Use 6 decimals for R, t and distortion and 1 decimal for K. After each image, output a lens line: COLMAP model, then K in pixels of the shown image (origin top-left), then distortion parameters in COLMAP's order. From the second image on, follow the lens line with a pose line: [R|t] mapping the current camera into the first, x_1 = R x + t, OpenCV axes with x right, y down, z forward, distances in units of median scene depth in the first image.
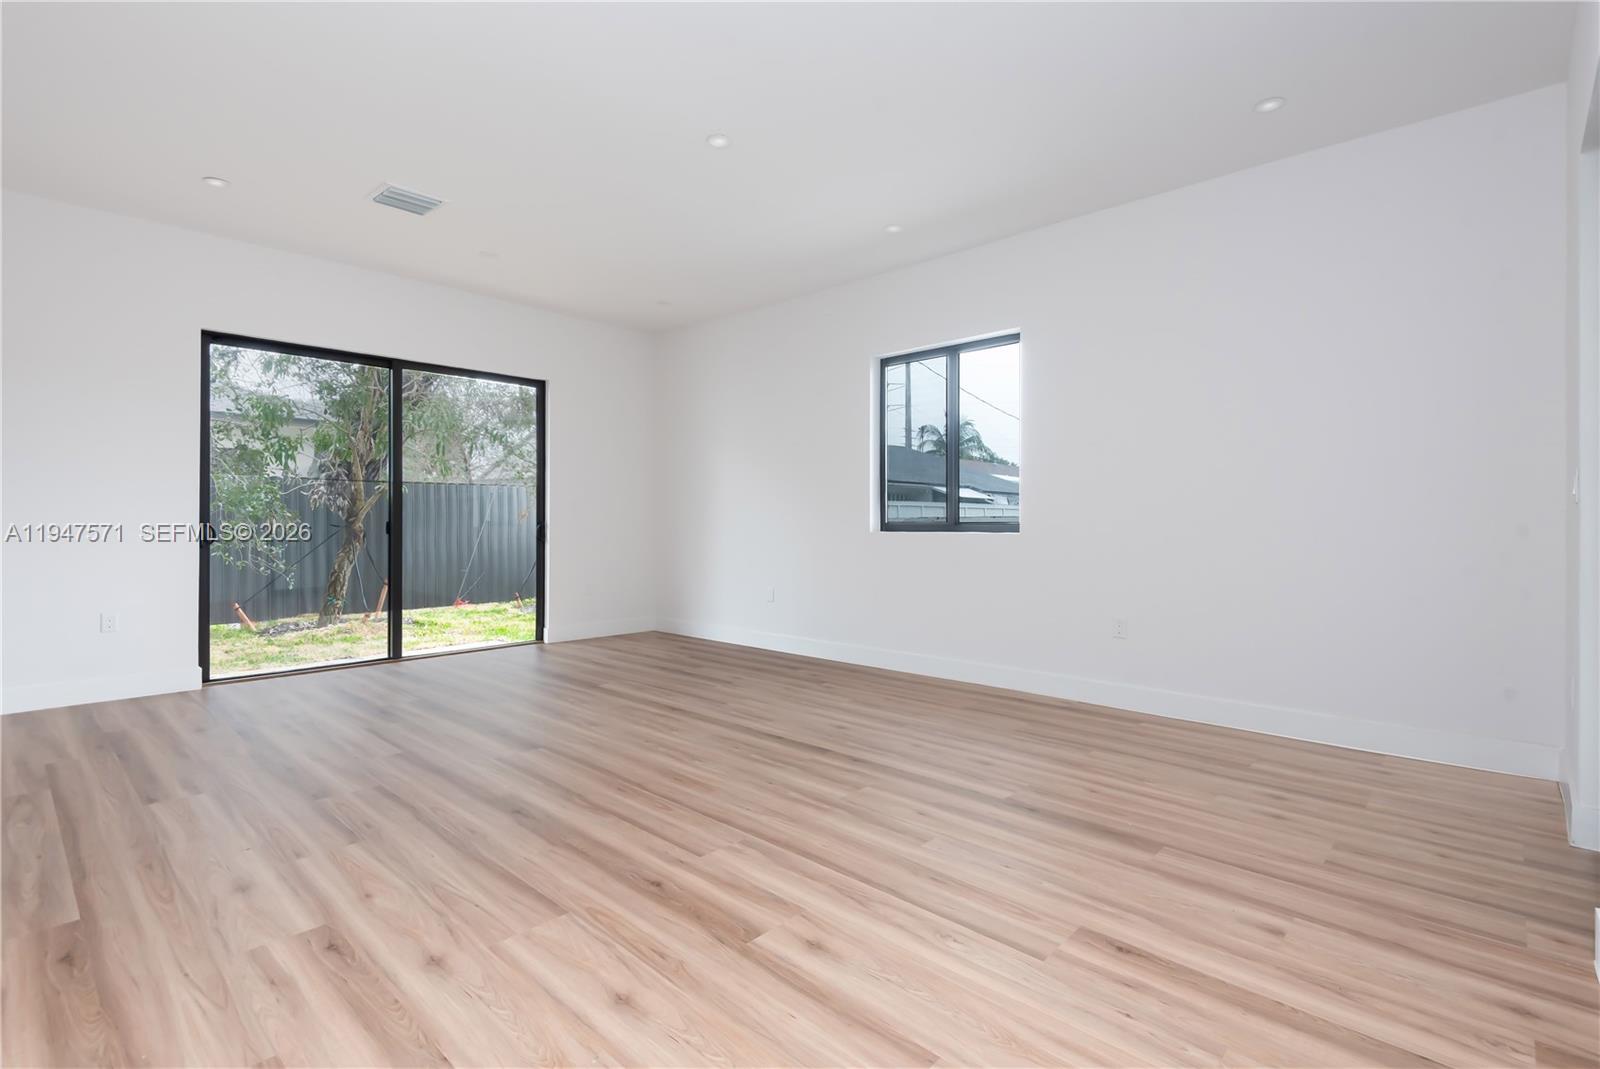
lens RADIAL K [[750.4, 0, 834.8], [0, 750.4, 511.9], [0, 0, 1]] dist [0.012243, -0.000586]
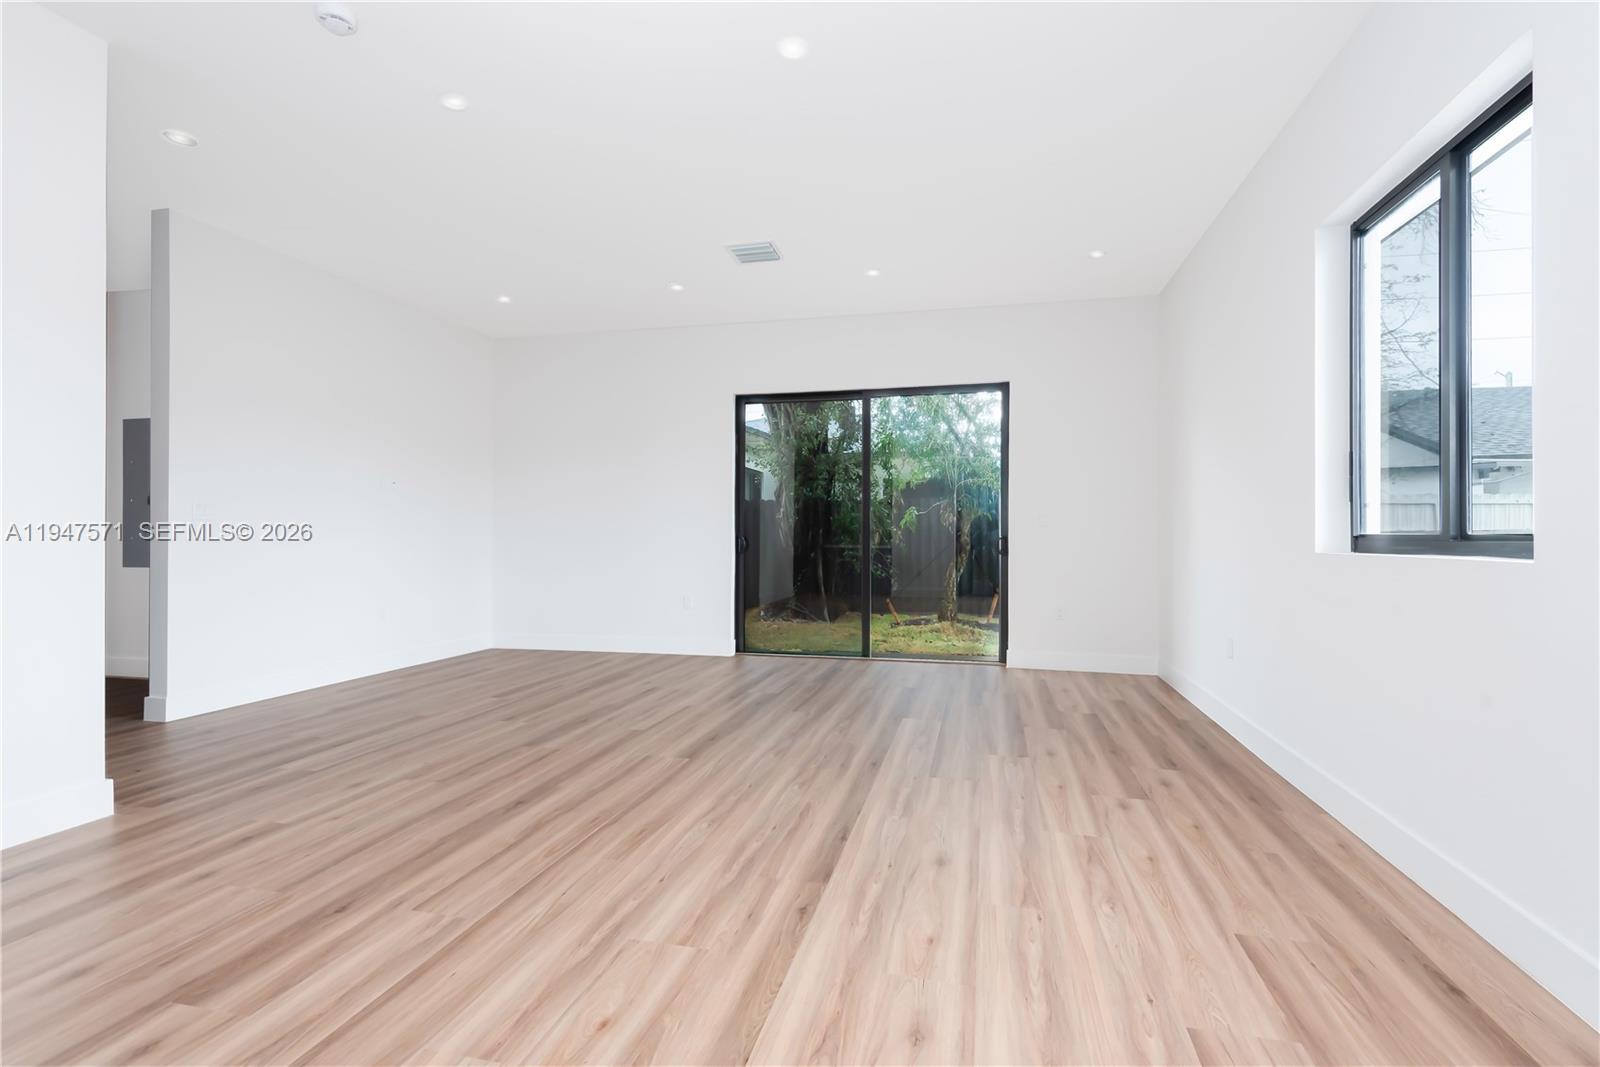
lens RADIAL K [[730.6, 0, 800.0], [0, 730.6, 533.5], [0, 0, 1]] dist [0.023227, -0.012319]
pose [[0.473092, -0.000352, -0.881013, 0.661076], [0.011288, 0.999920, 0.005662, 0.007465], [0.880941, -0.012623, 0.473058, 0.808435]]
